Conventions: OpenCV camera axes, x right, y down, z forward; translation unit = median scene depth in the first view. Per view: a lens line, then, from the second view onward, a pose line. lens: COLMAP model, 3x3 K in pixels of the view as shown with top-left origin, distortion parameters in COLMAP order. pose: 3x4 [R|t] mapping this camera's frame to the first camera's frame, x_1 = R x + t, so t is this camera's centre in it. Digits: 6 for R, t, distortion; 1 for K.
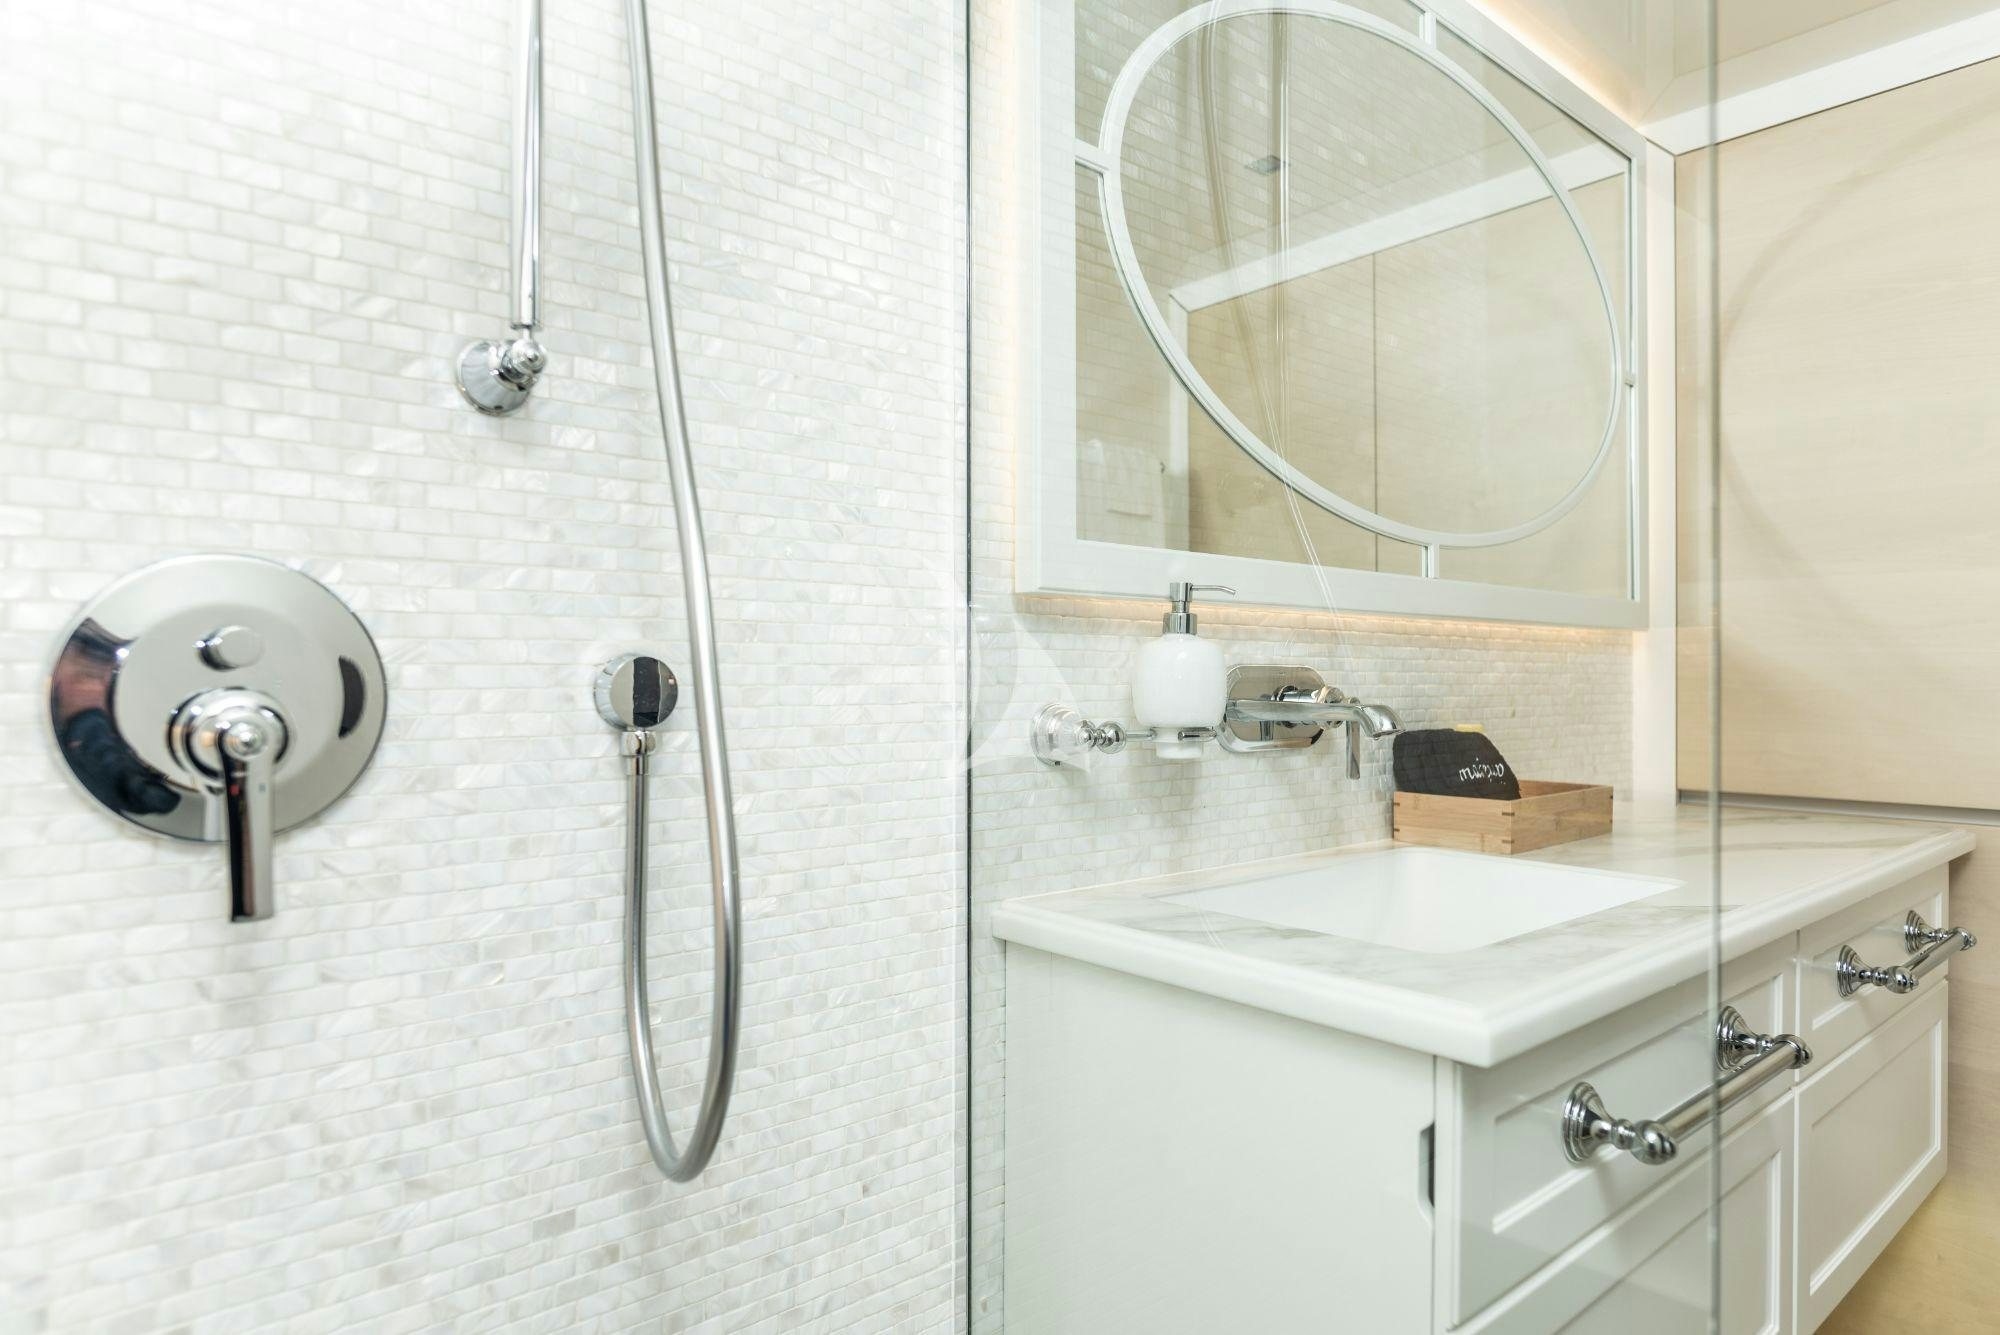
lens RADIAL K [[1137.8, 0, 1000.0], [0, 1137.8, 667.5], [0, 0, 1]] dist [-0.045909, 0.016163]
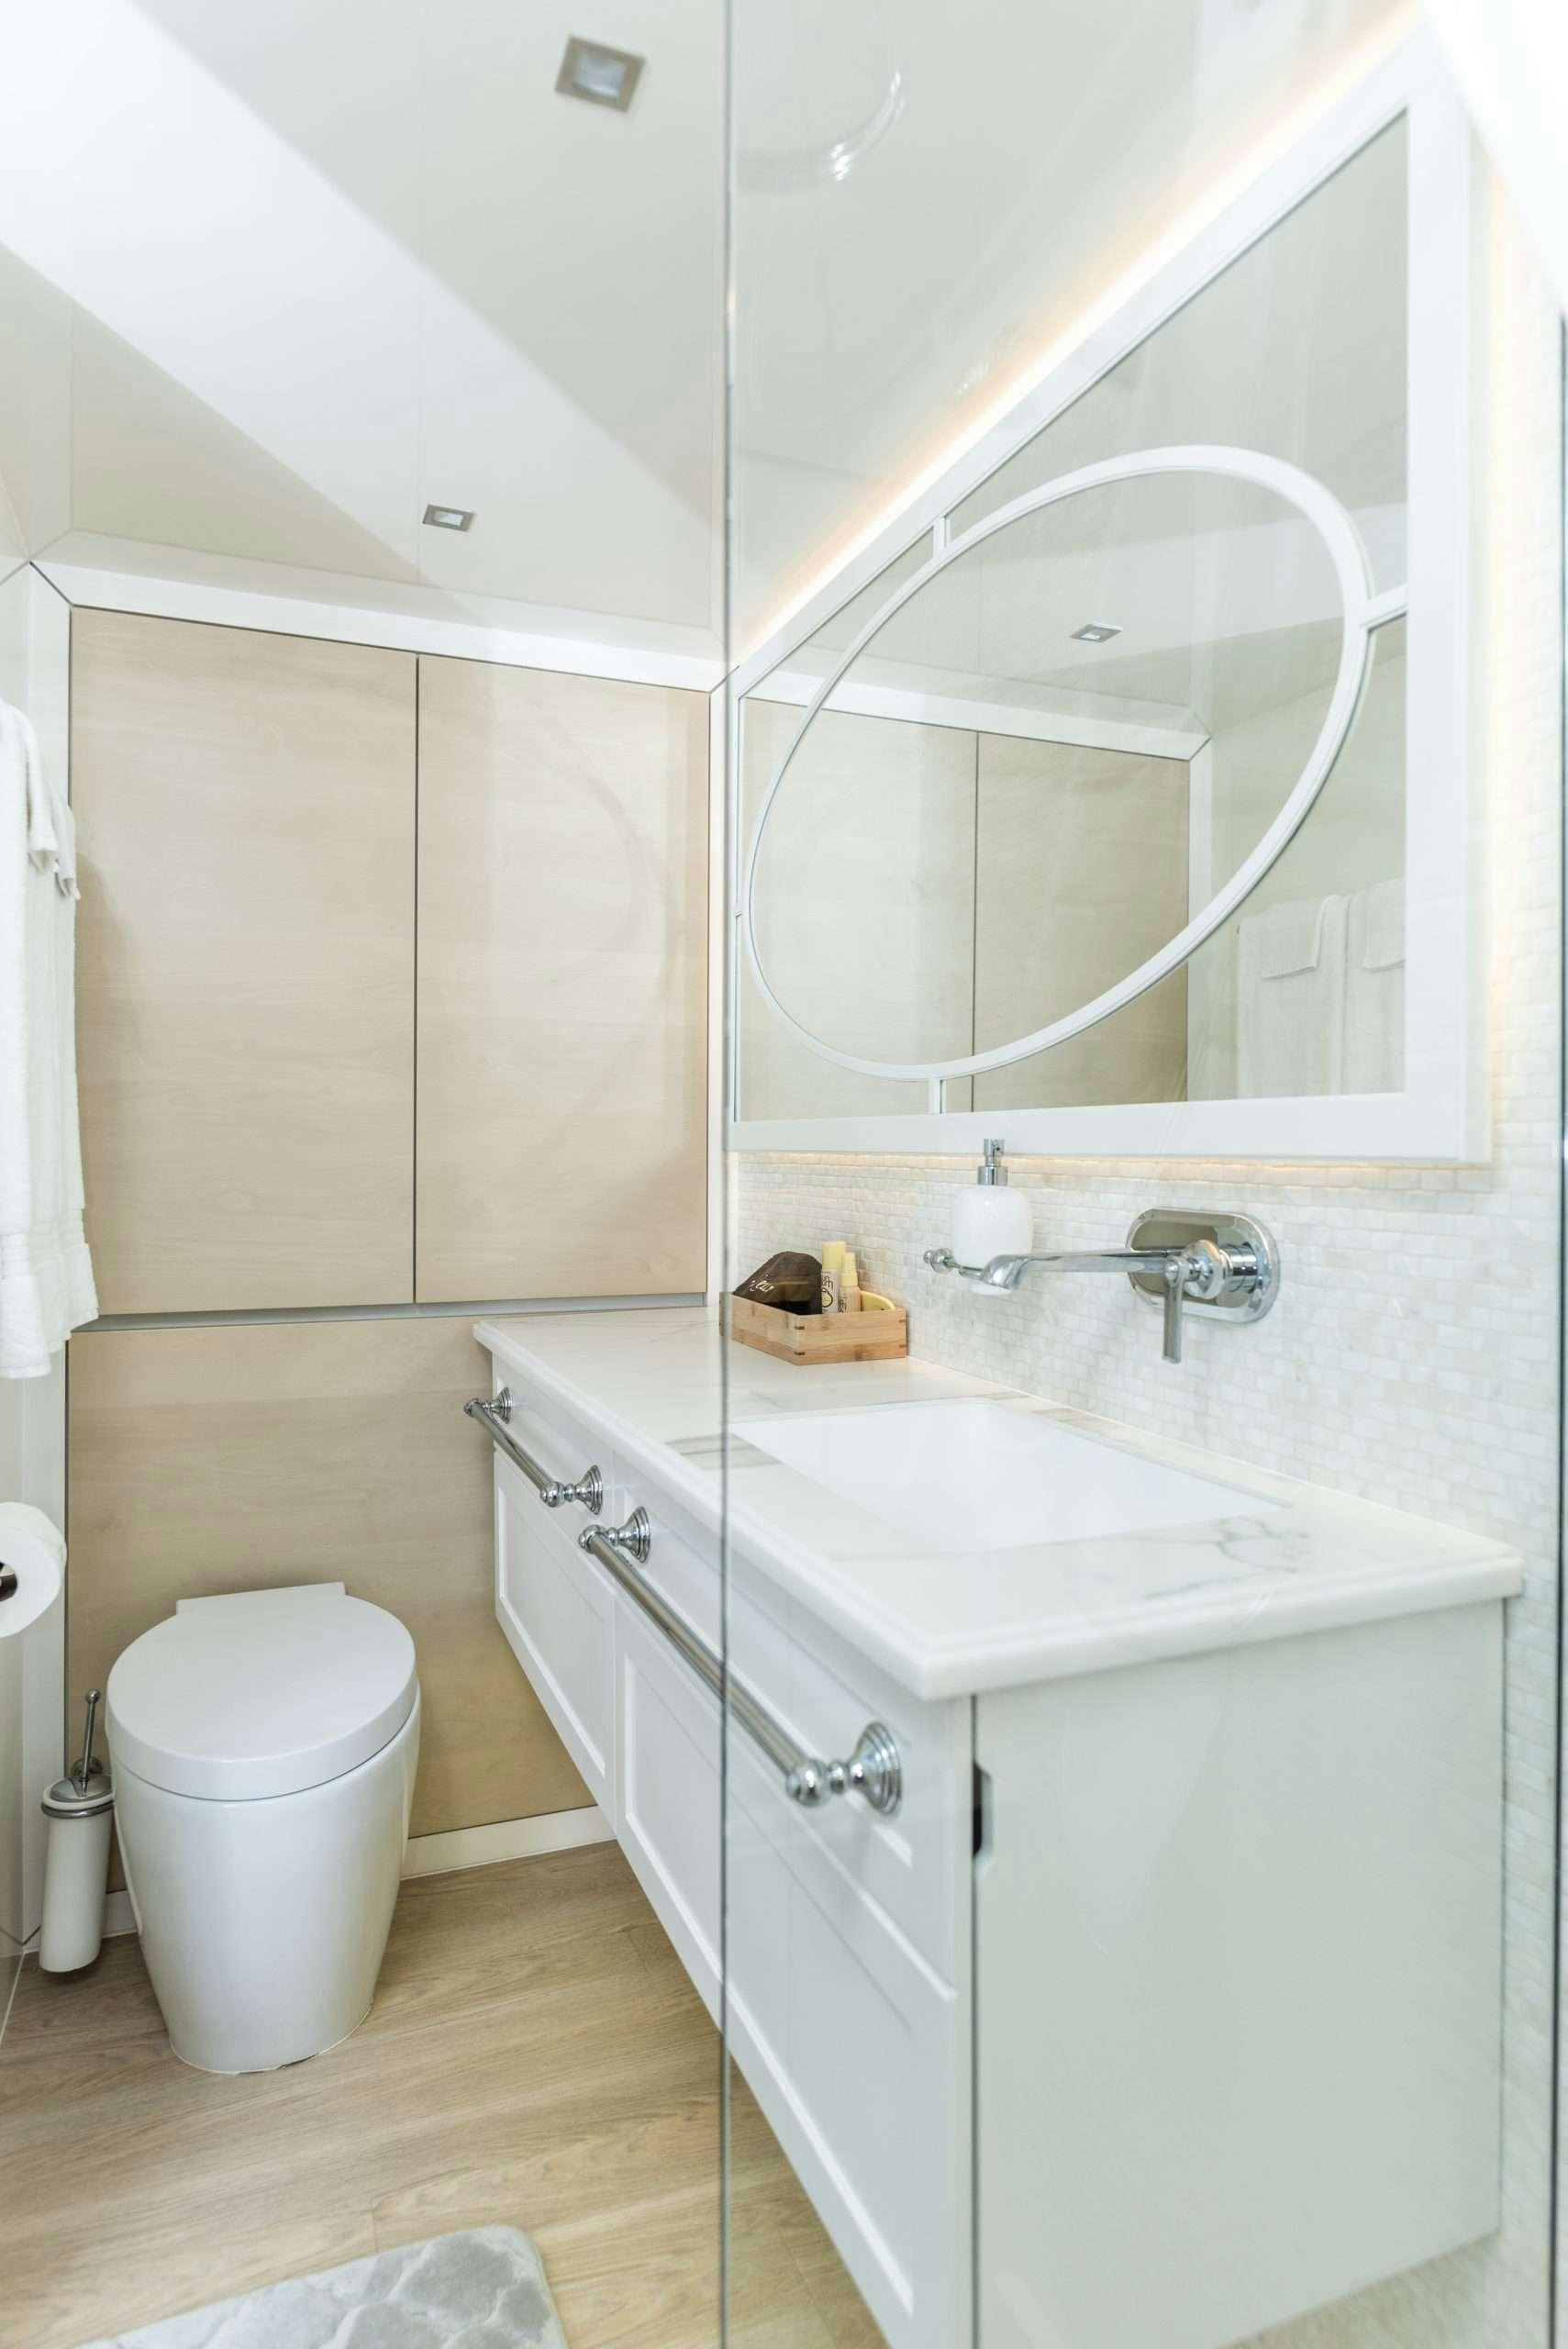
lens RADIAL K [[1336.3, 0, 784.0], [0, 1336.3, 1174.5], [0, 0, 1]] dist [-0.045909, 0.016163]
pose [[-0.291594, -0.003494, -0.956536, 1.497744], [0.000748, 0.999992, -0.003881, -0.034260], [0.956542, -0.001847, -0.291589, 1.194159]]
